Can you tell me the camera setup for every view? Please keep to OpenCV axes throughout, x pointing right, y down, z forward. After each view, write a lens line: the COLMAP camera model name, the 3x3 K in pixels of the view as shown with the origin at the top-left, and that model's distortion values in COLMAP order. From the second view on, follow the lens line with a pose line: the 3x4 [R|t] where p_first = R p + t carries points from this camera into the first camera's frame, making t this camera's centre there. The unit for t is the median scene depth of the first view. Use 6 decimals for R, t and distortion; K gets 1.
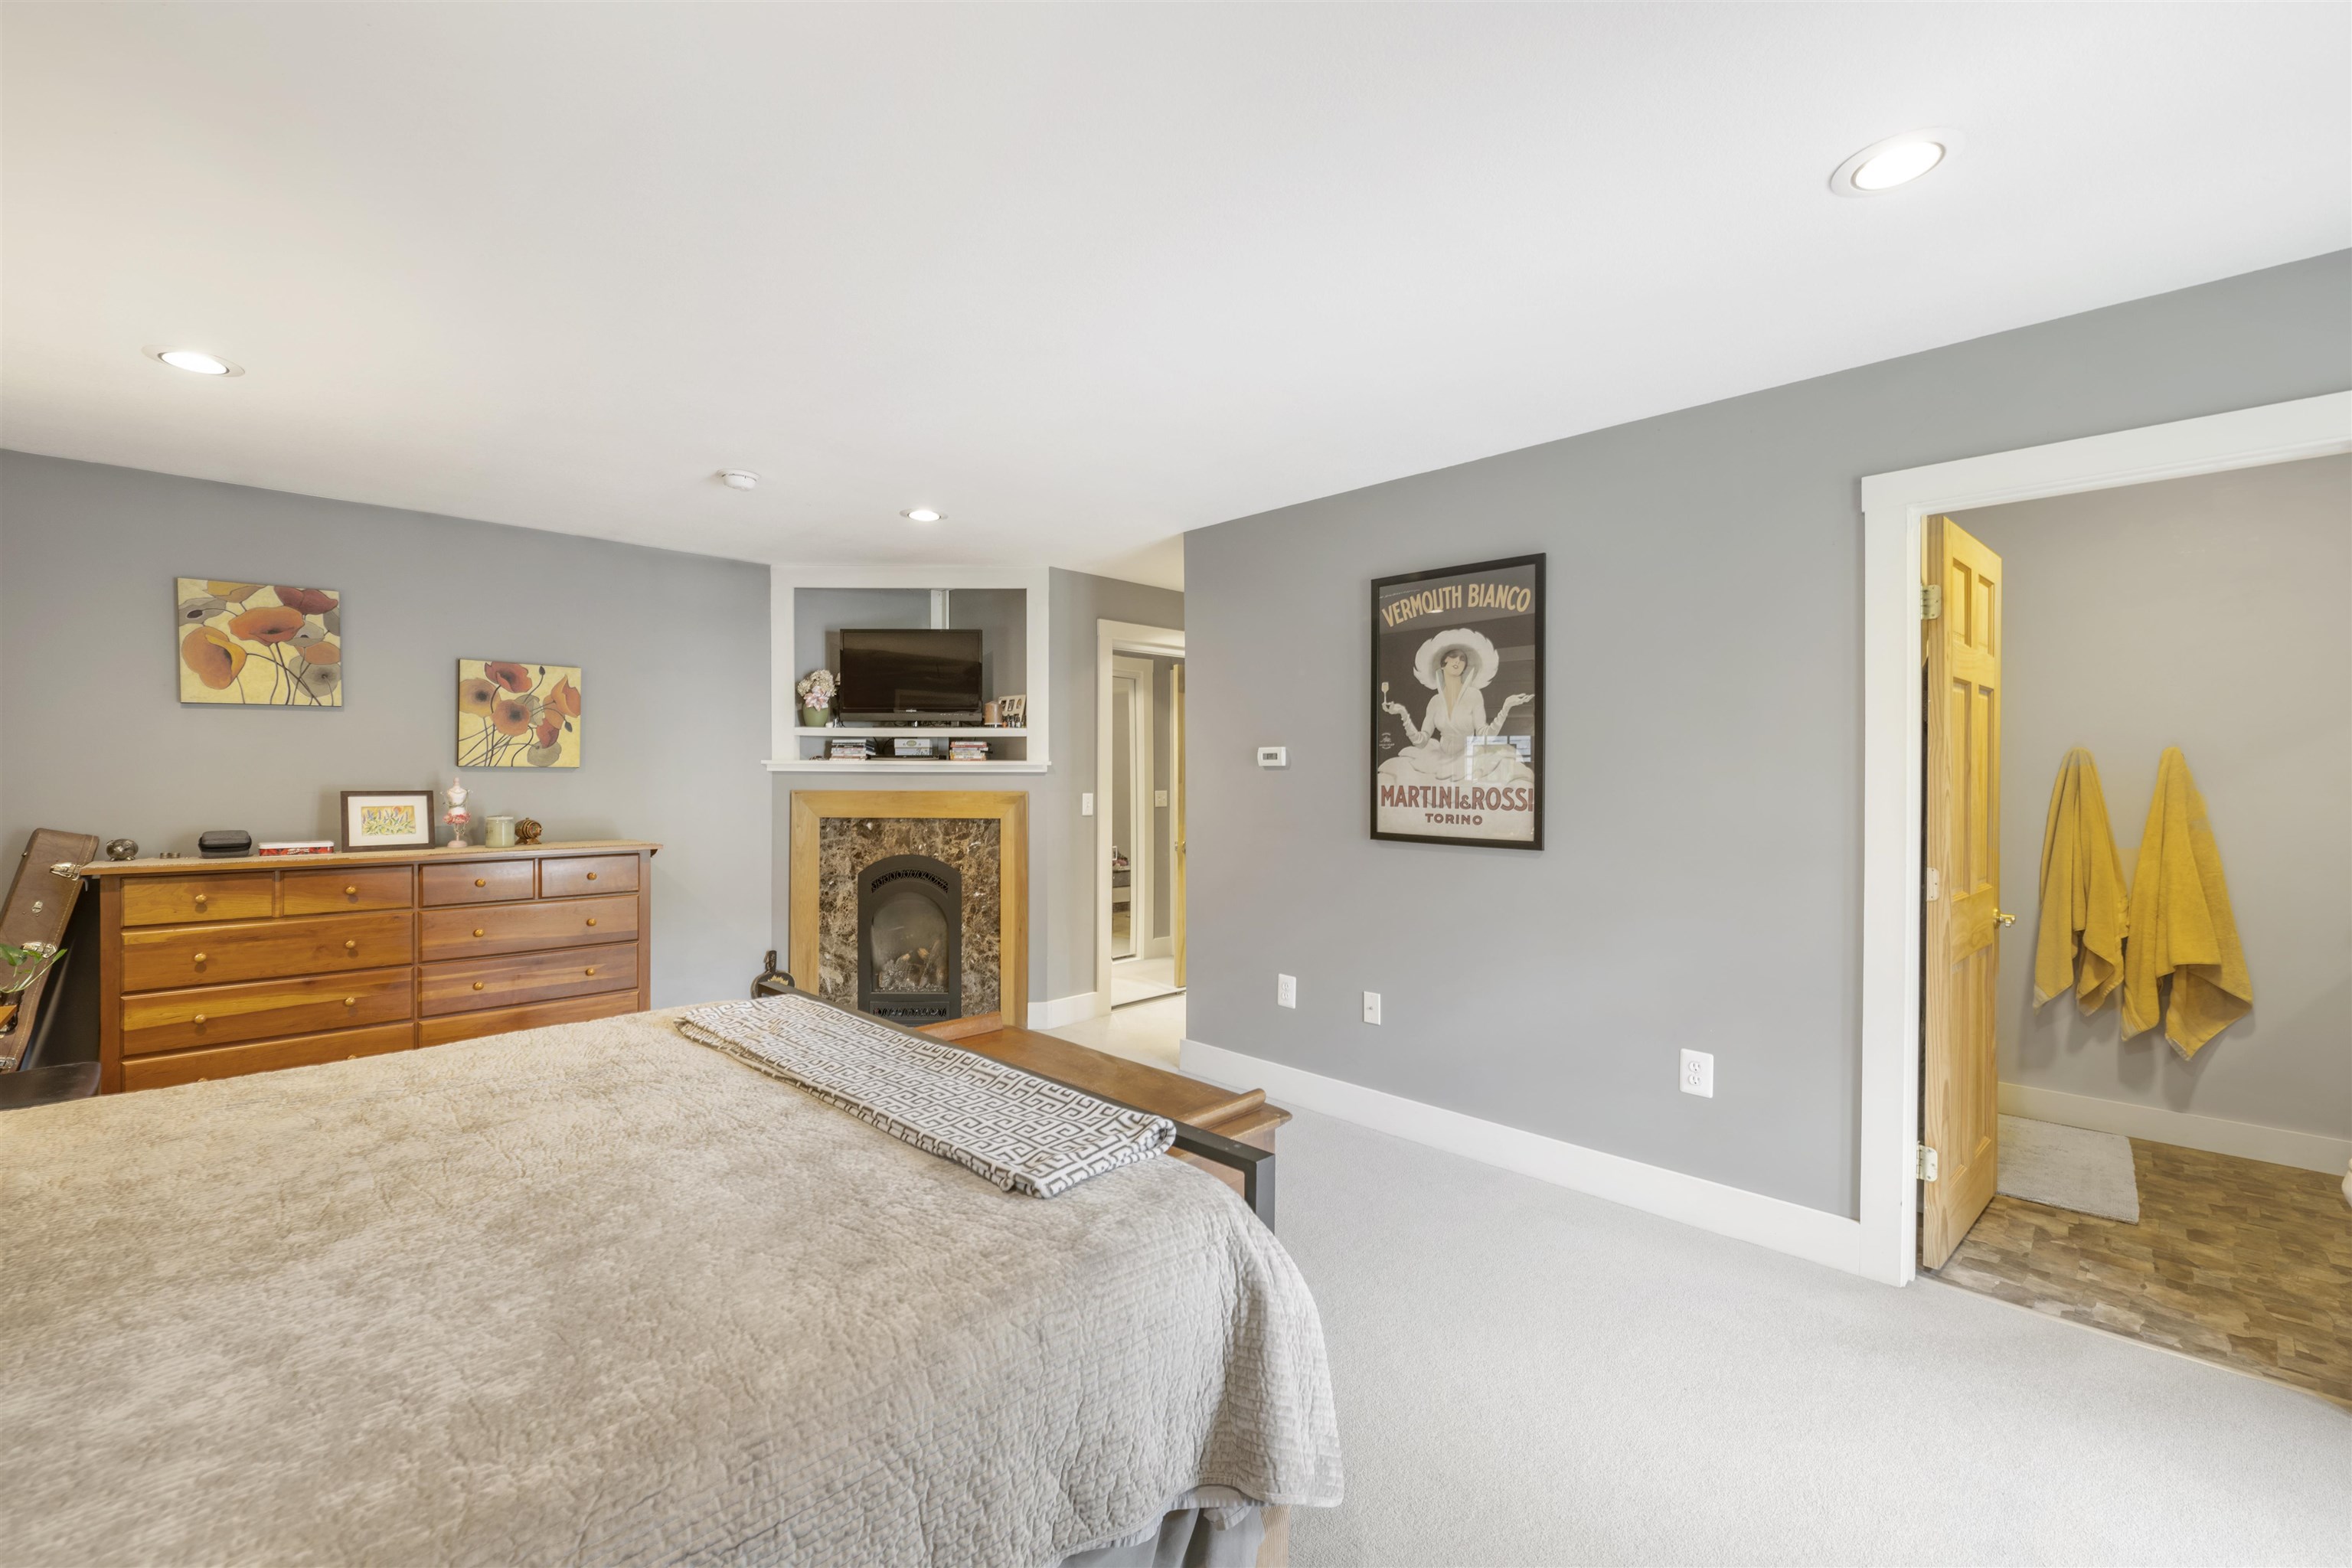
lens RADIAL K [[972.3, 0, 1171.1], [0, 972.3, 779.4], [0, 0, 1]] dist [-0.003499, -0.002749]
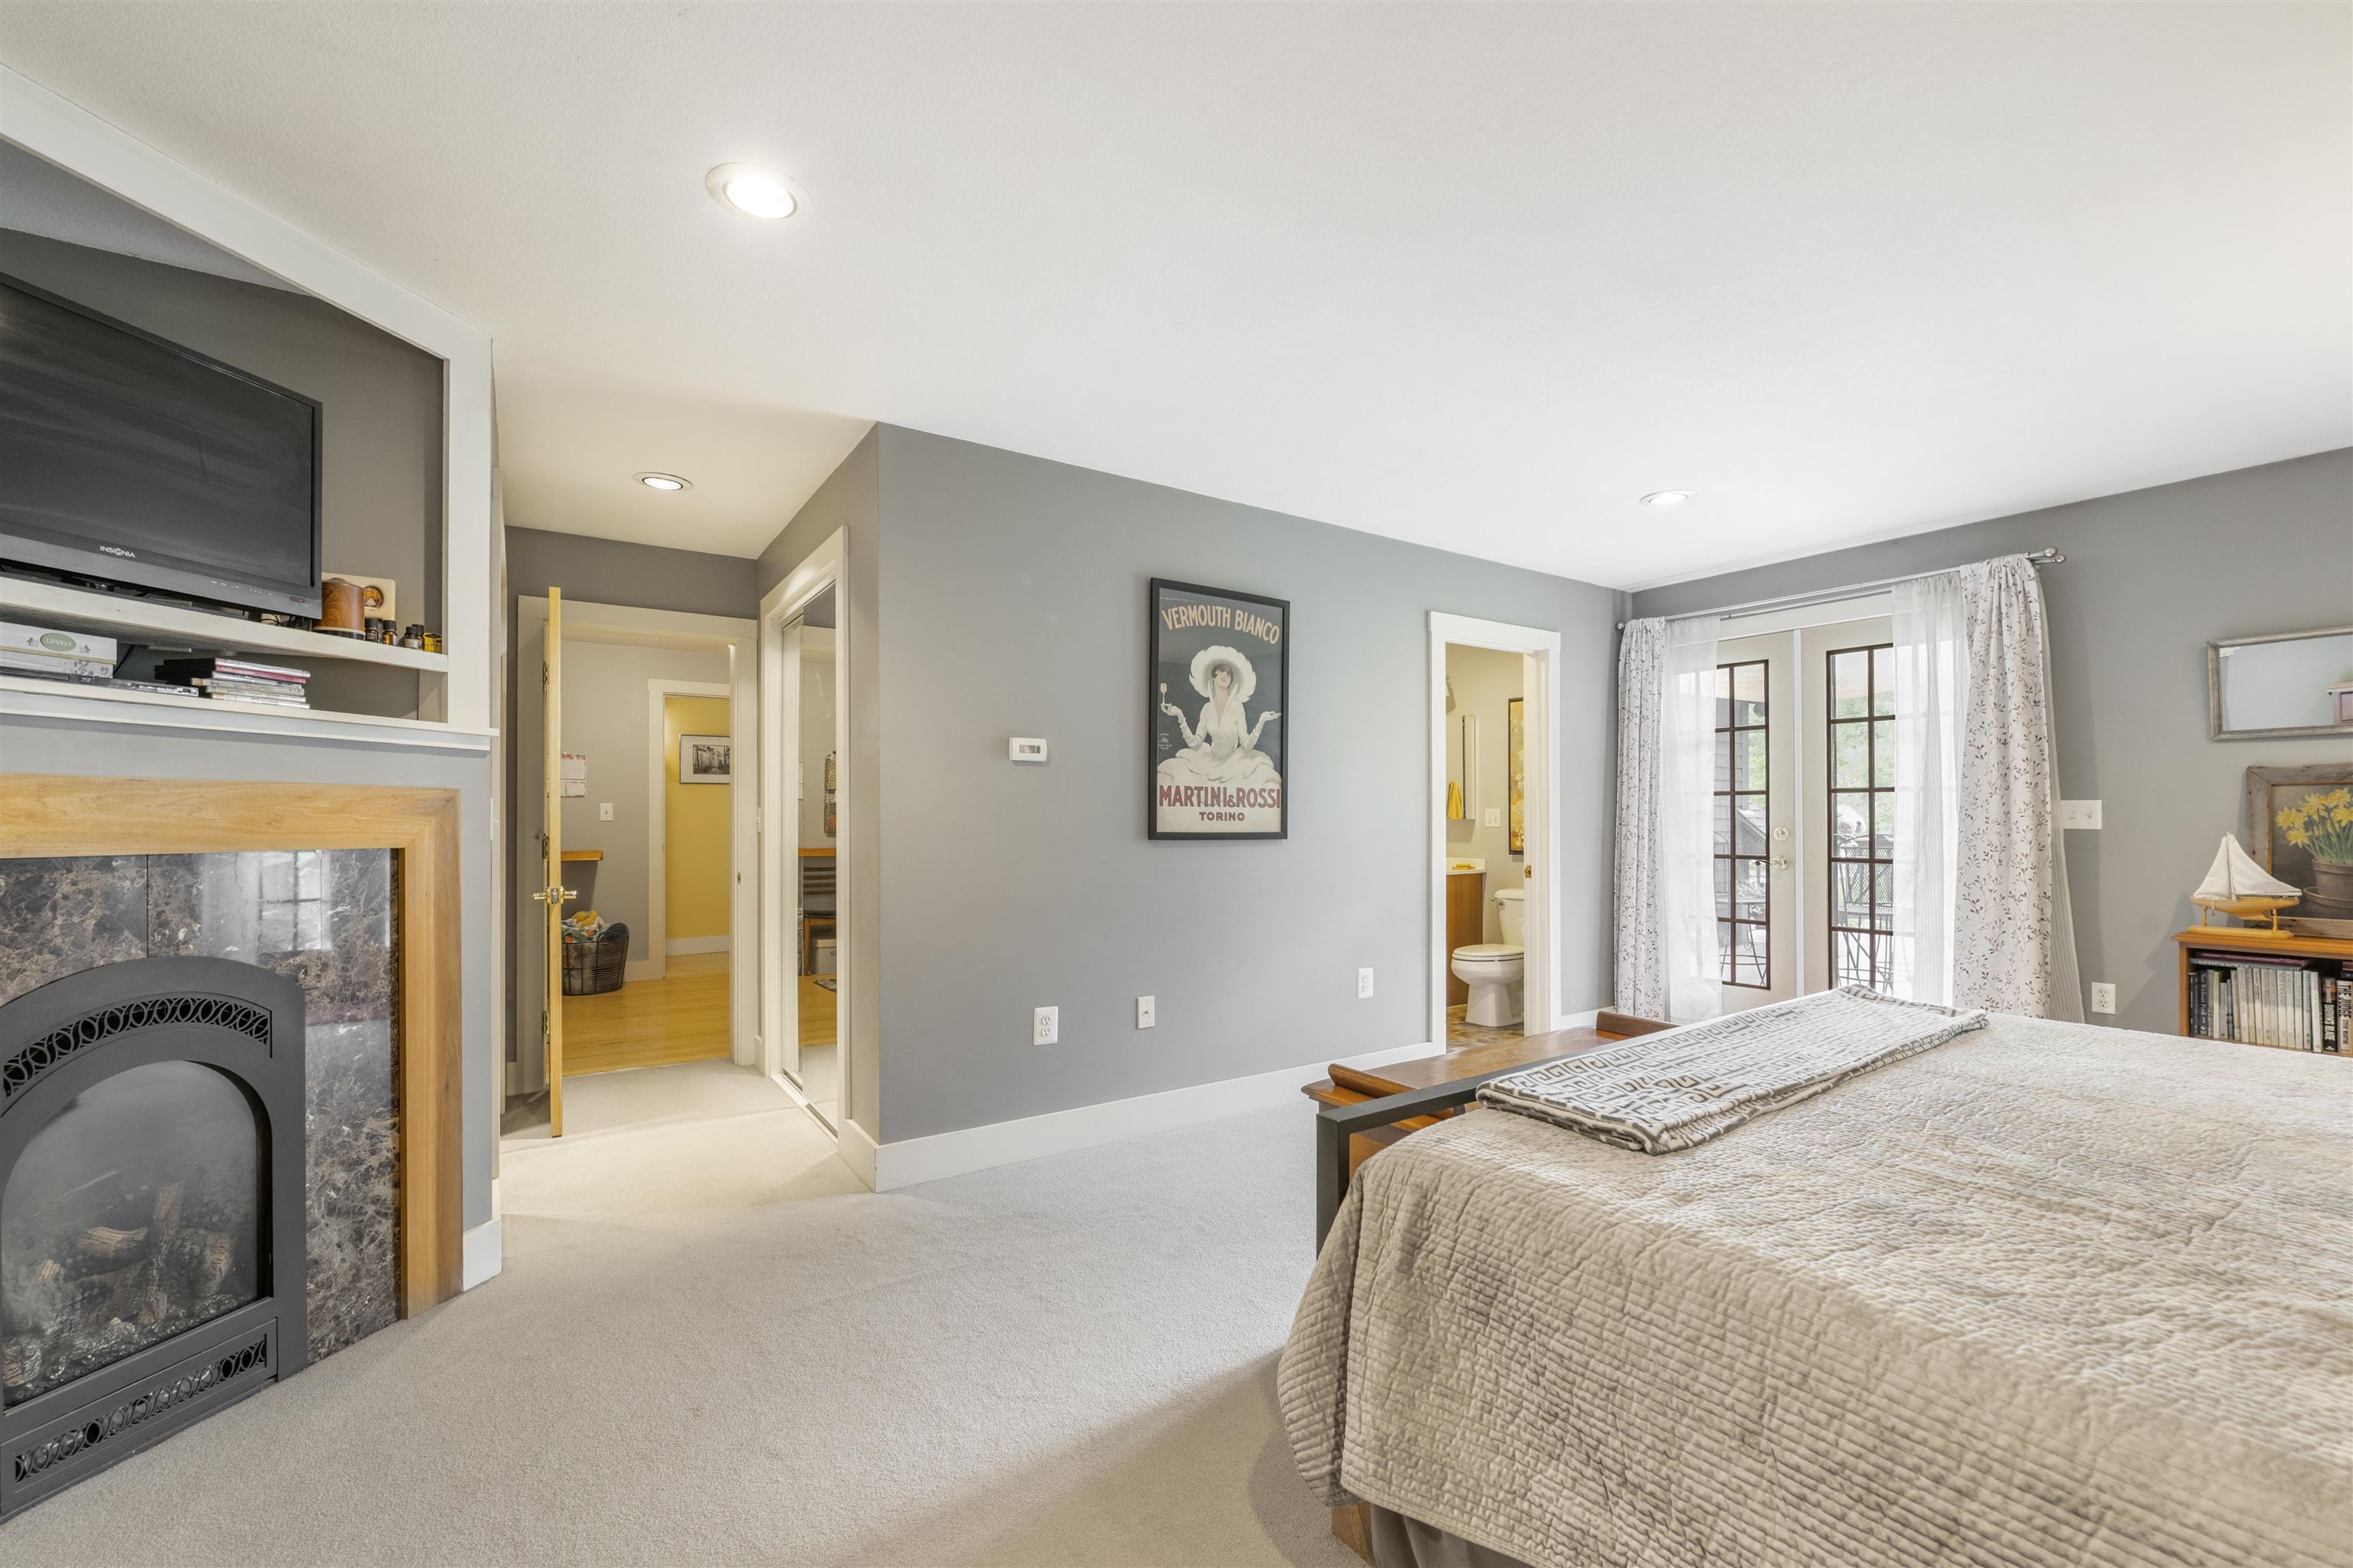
lens RADIAL K [[971.9, 0, 1169.9], [0, 971.9, 816.6], [0, 0, 1]] dist [-0.008160, -0.000174]
pose [[0.185613, -0.000197, 0.982623, -0.767642], [0.005088, 0.999987, -0.000761, 0.039291], [-0.982610, 0.005141, 0.185612, 0.805295]]
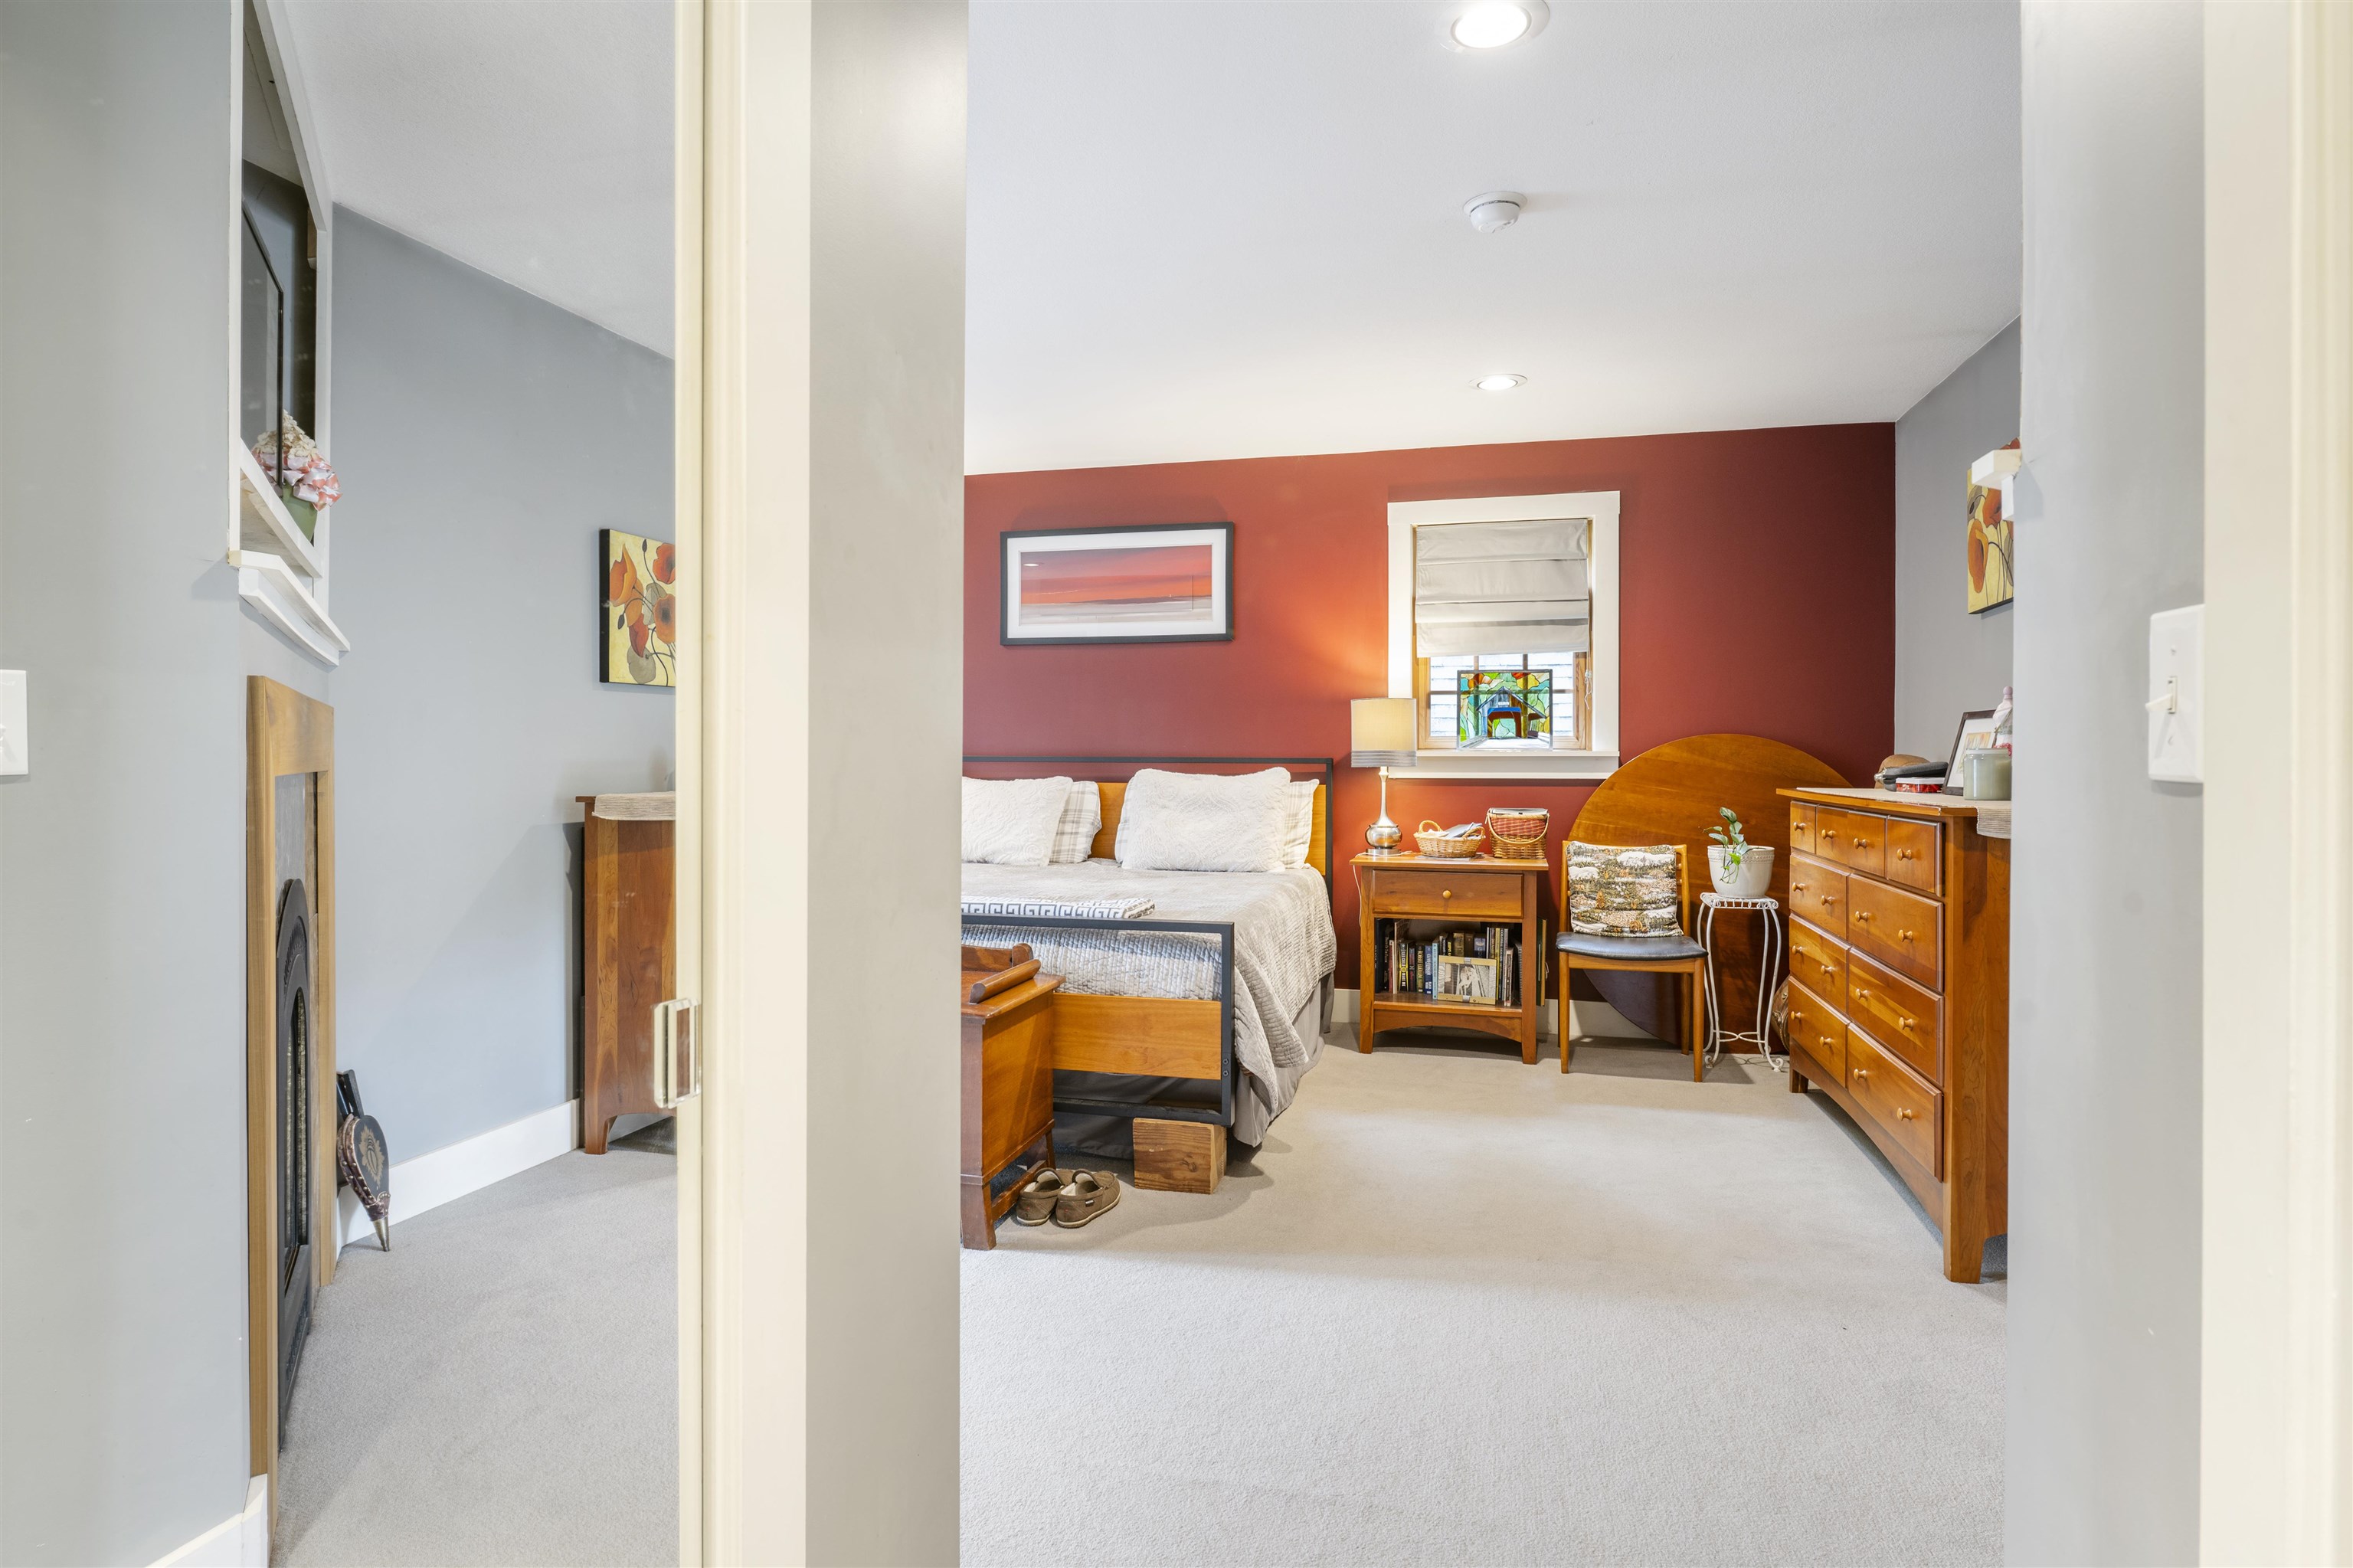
lens RADIAL K [[1253.5, 0, 1178.3], [0, 1253.5, 765.4], [0, 0, 1]] dist [-0.002207, 0.000078]
pose [[-0.859370, 0.000158, -0.511354, 0.152478], [-0.004616, 0.999957, 0.008066, 0.049159], [0.511333, 0.009292, -0.859332, 1.565846]]
